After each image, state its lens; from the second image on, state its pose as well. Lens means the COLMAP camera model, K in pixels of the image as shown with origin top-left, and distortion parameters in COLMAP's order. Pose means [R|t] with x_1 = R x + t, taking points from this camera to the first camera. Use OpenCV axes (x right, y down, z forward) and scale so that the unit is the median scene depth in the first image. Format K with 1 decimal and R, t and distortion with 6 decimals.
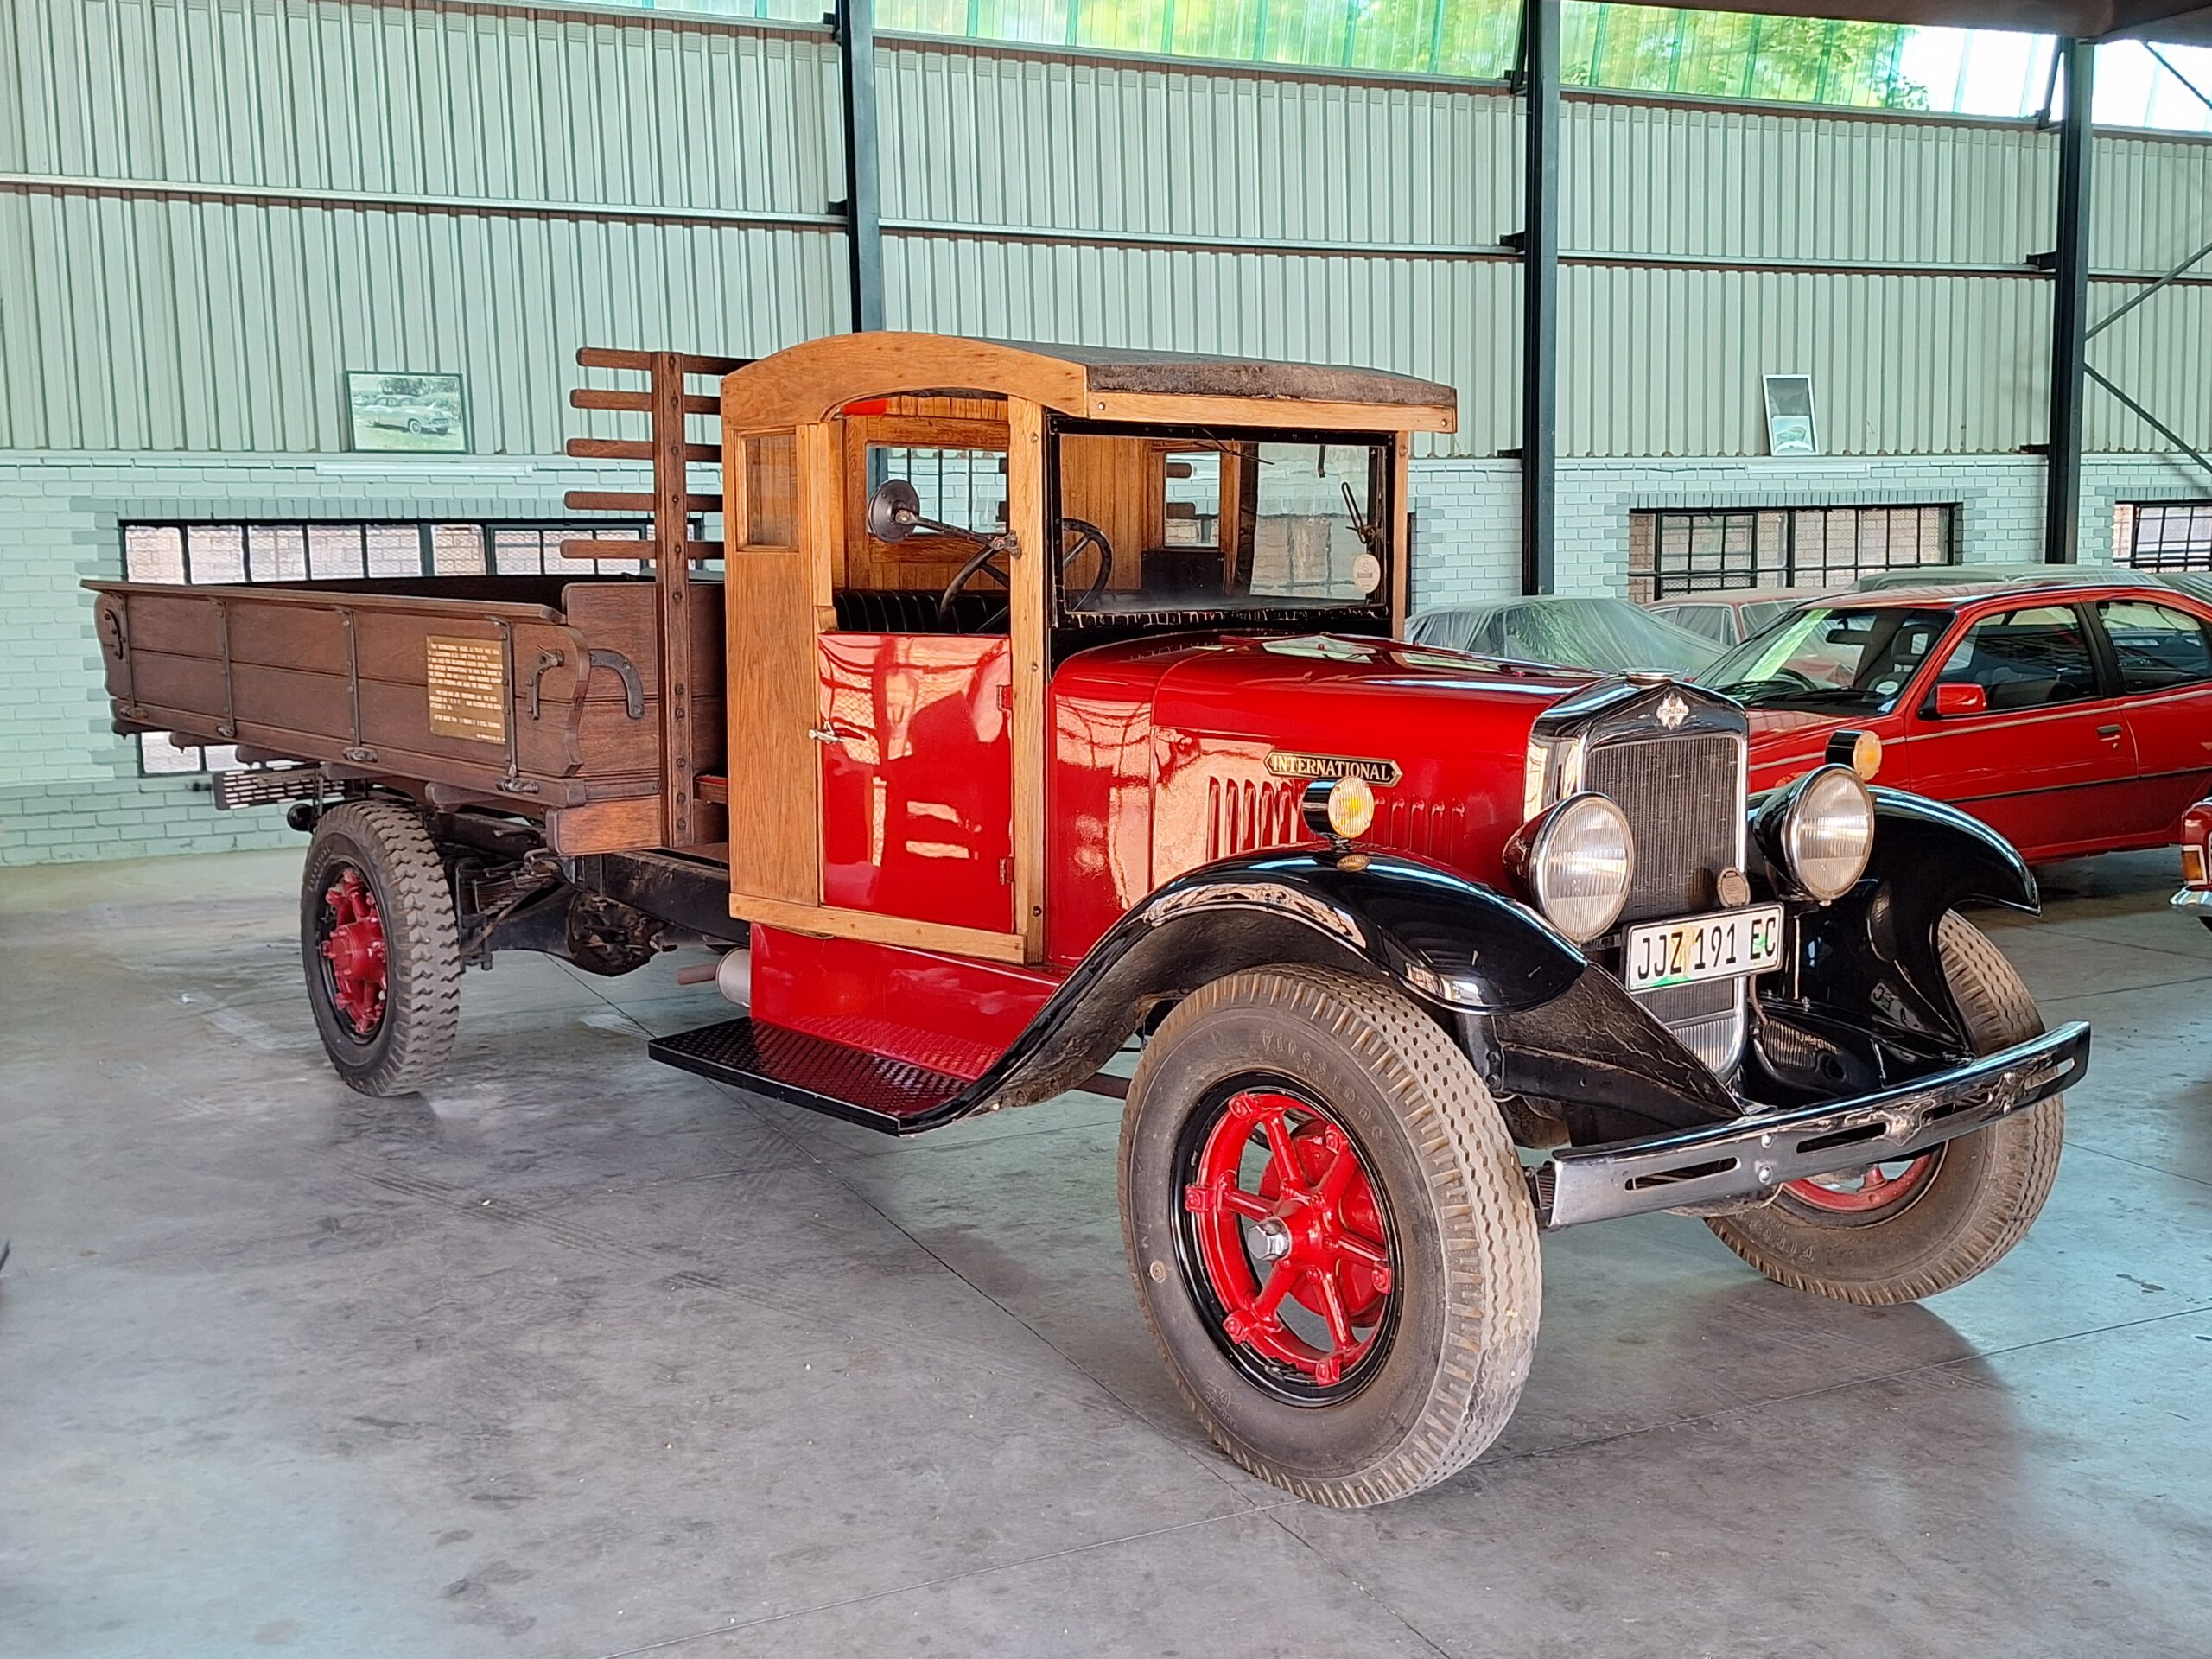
lens RADIAL K [[2141.8, 0, 1165.3], [0, 2141.8, 822.5], [0, 0, 1]] dist [0.112890, -0.177161]
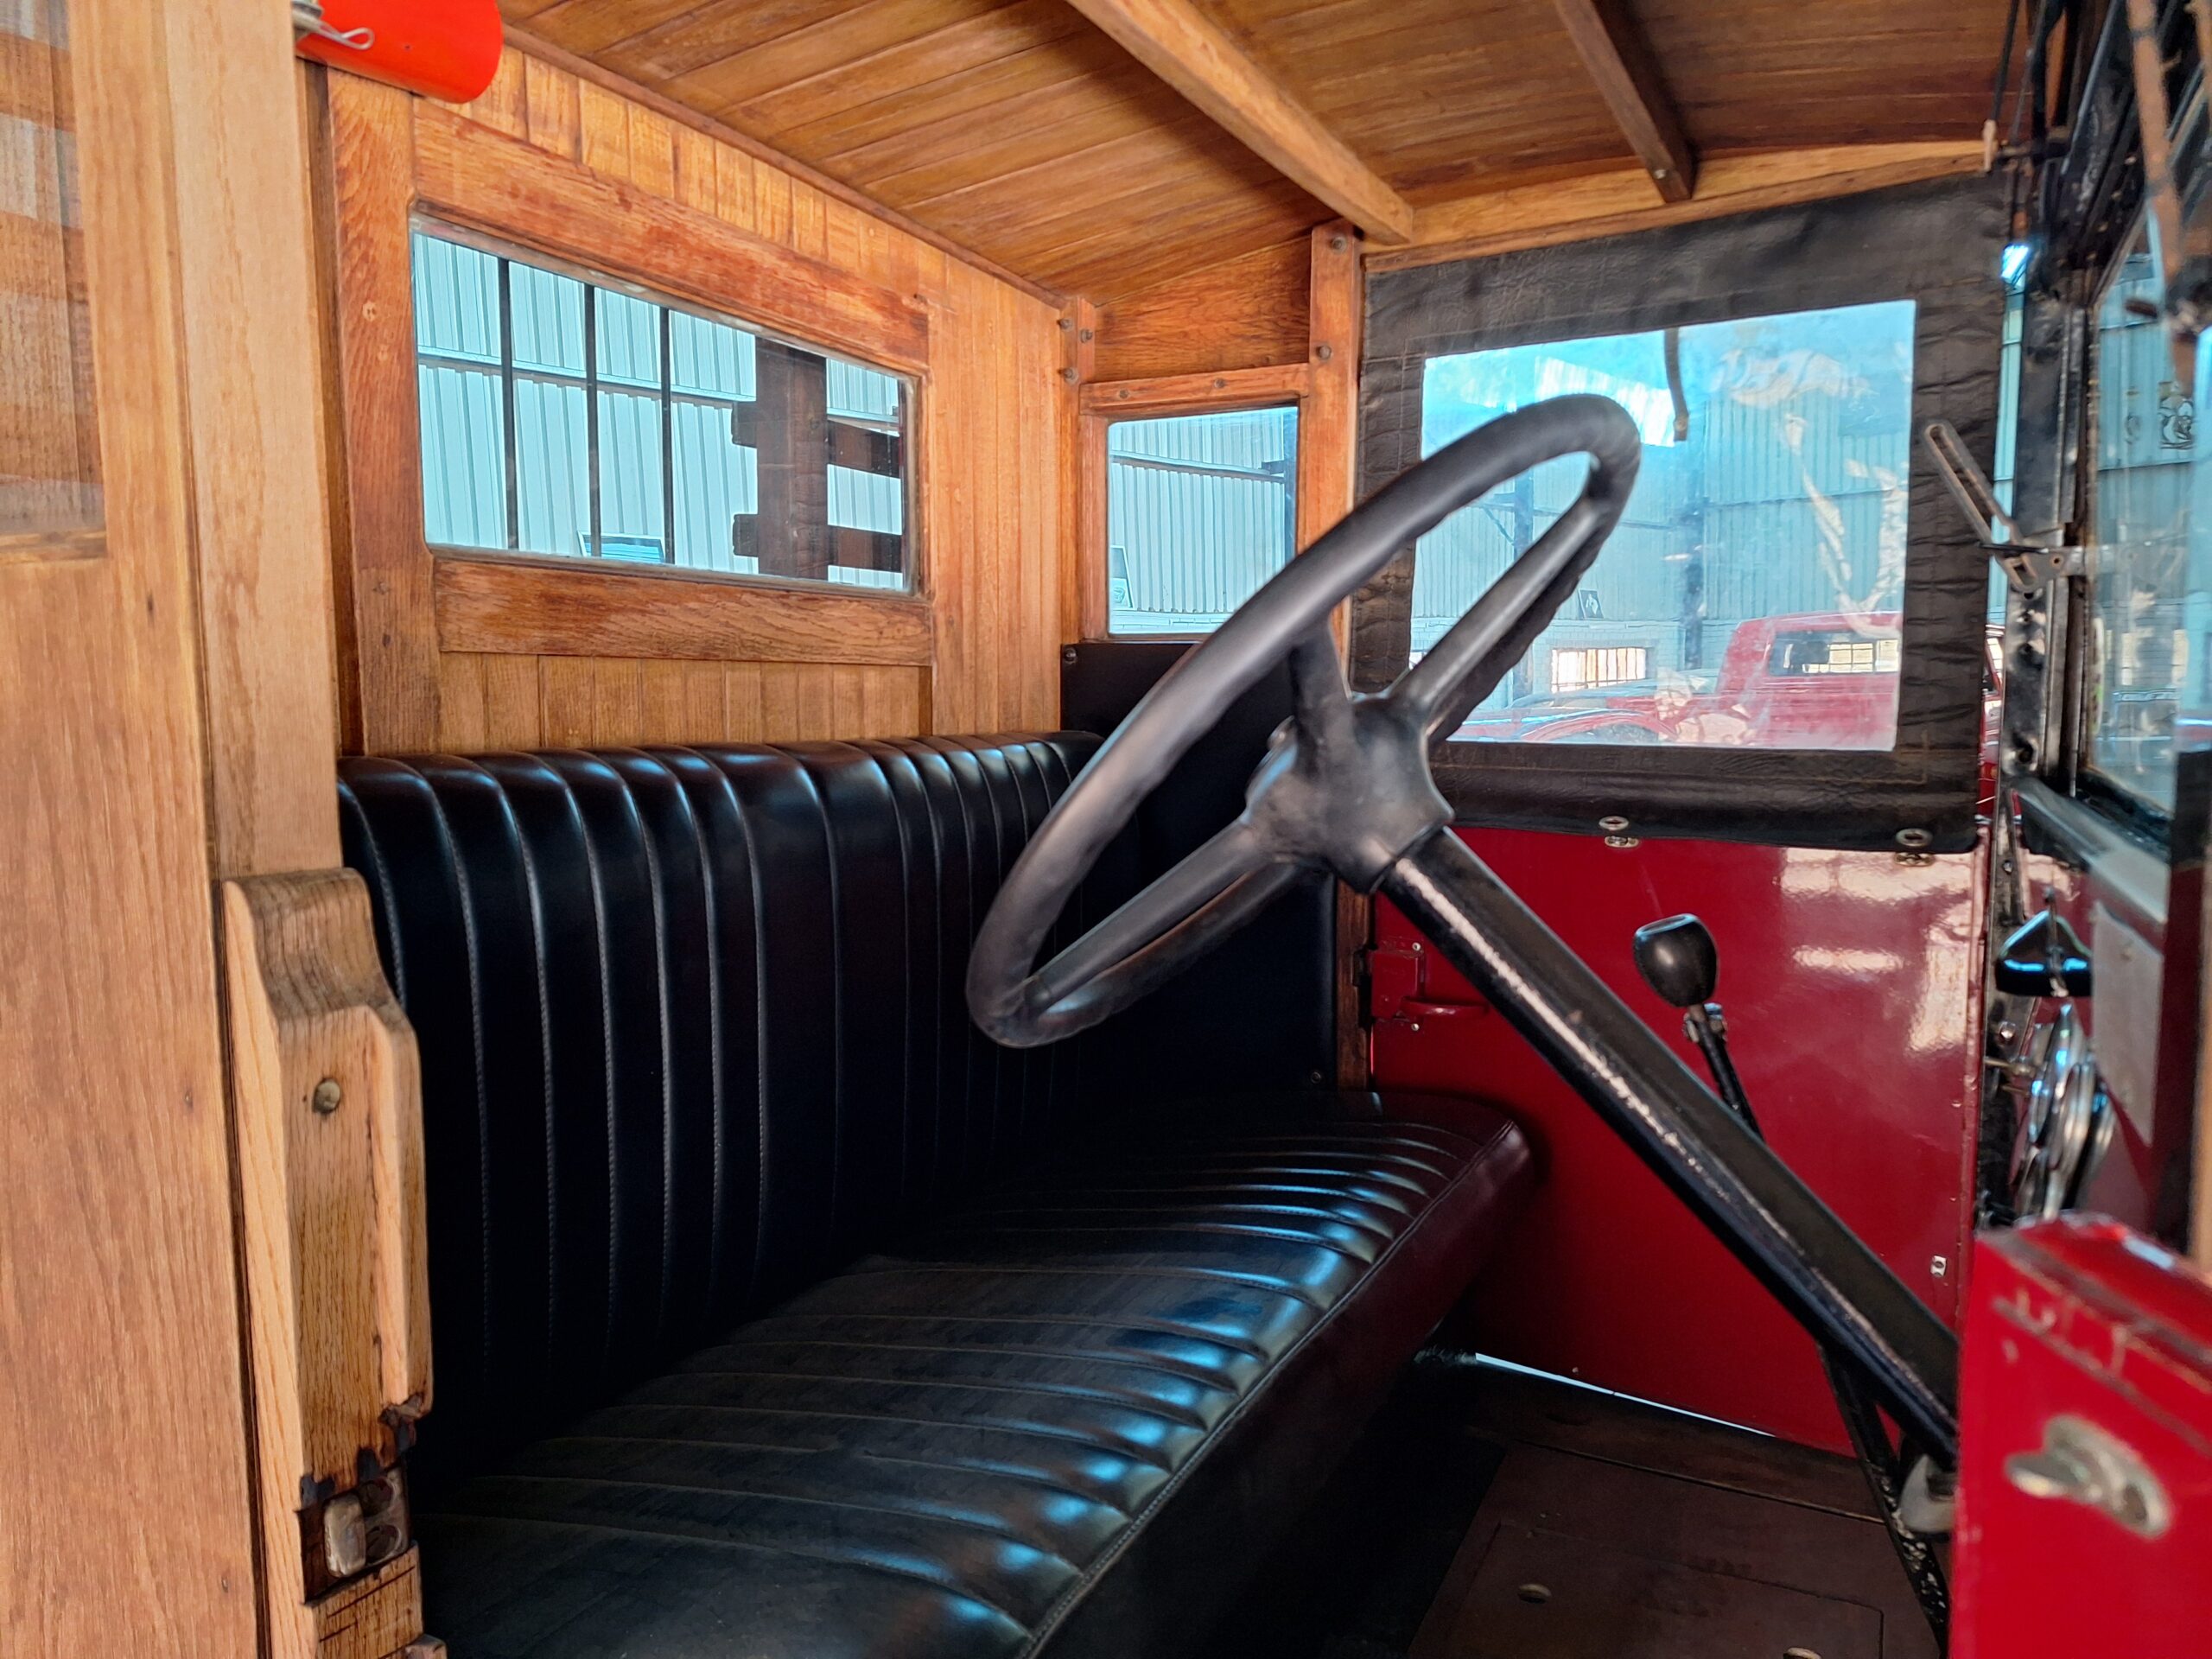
lens RADIAL K [[1570.1, 0, 1106.6], [0, 1570.1, 844.1], [0, 0, 1]] dist [0.077971, -0.077652]
pose [[0.935370, -0.048332, 0.350352, -0.146508], [0.060348, 0.997902, -0.023456, -0.098514], [-0.348484, 0.043083, 0.936324, 0.880962]]
